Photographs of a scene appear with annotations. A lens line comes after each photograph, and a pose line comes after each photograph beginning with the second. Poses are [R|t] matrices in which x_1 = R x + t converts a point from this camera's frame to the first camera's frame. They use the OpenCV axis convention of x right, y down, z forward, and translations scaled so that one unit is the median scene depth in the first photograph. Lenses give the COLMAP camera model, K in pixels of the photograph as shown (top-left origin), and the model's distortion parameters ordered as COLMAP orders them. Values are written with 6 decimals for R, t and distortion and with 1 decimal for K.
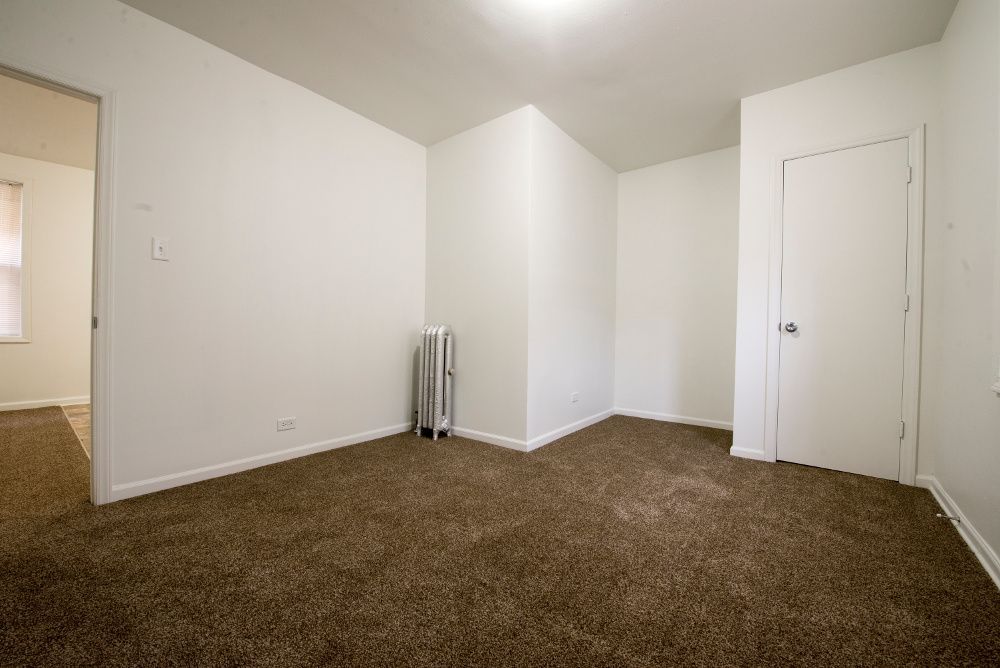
lens RADIAL K [[394.6, 0, 502.7], [0, 394.6, 337.3], [0, 0, 1]] dist [-0.019640, -0.000770]
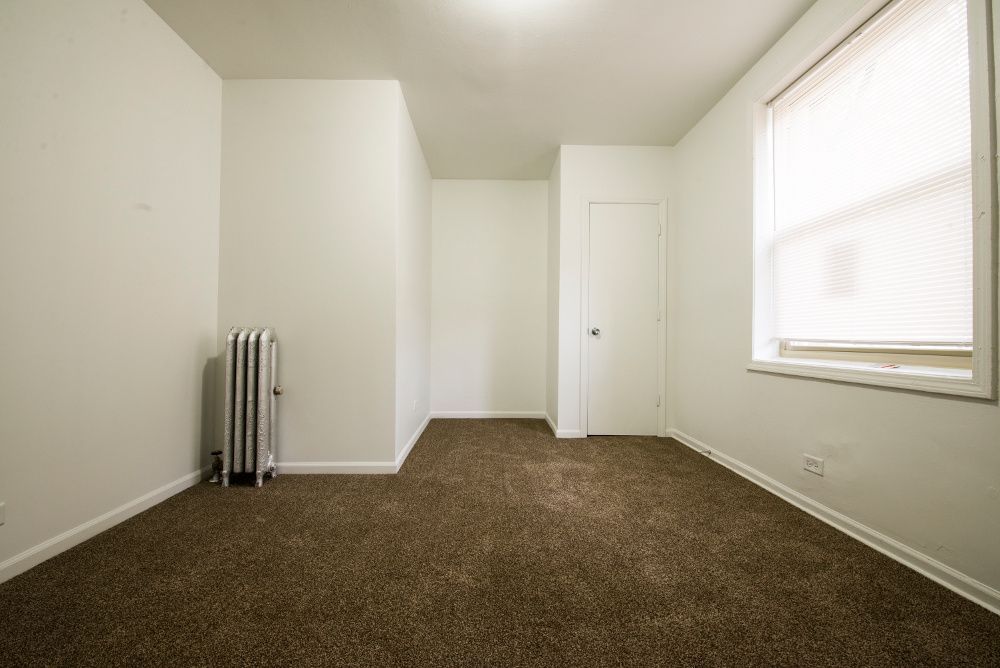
lens RADIAL K [[394.6, 0, 500.9], [0, 394.6, 334.8], [0, 0, 1]] dist [-0.019640, -0.000770]
pose [[0.770896, -0.004282, 0.636946, -0.309272], [0.015955, 0.999793, -0.012590, -0.001652], [-0.636761, 0.019868, 0.770806, 0.173054]]
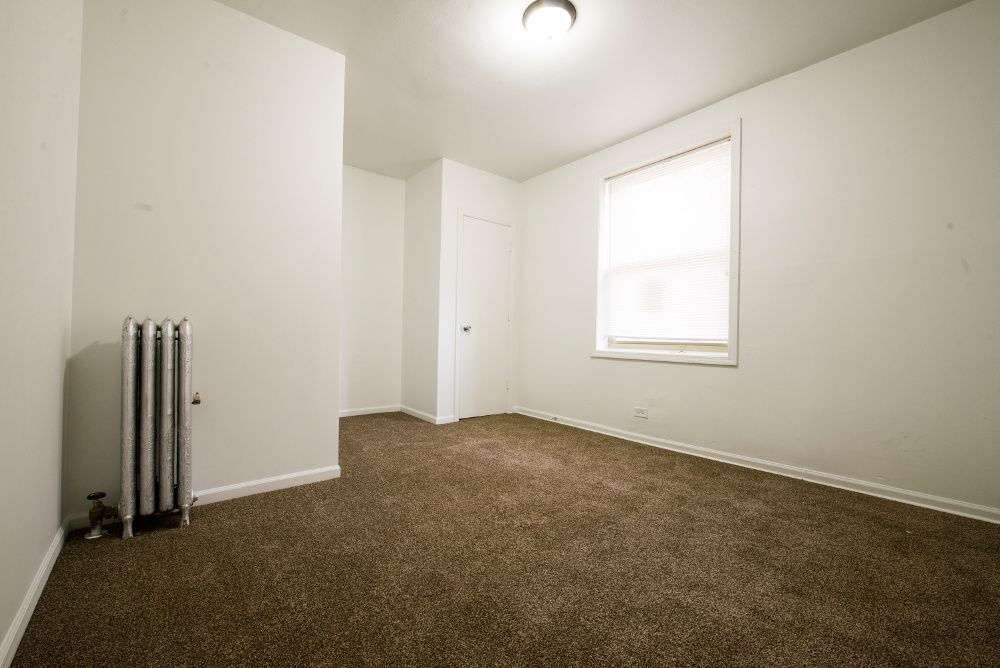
lens RADIAL K [[394.6, 0, 501.1], [0, 394.6, 338.8], [0, 0, 1]] dist [-0.019640, -0.000770]
pose [[0.231878, -0.018359, 0.972571, -0.646000], [0.005134, 0.999831, 0.017649, -0.009759], [-0.972731, 0.000901, 0.231934, 0.475571]]
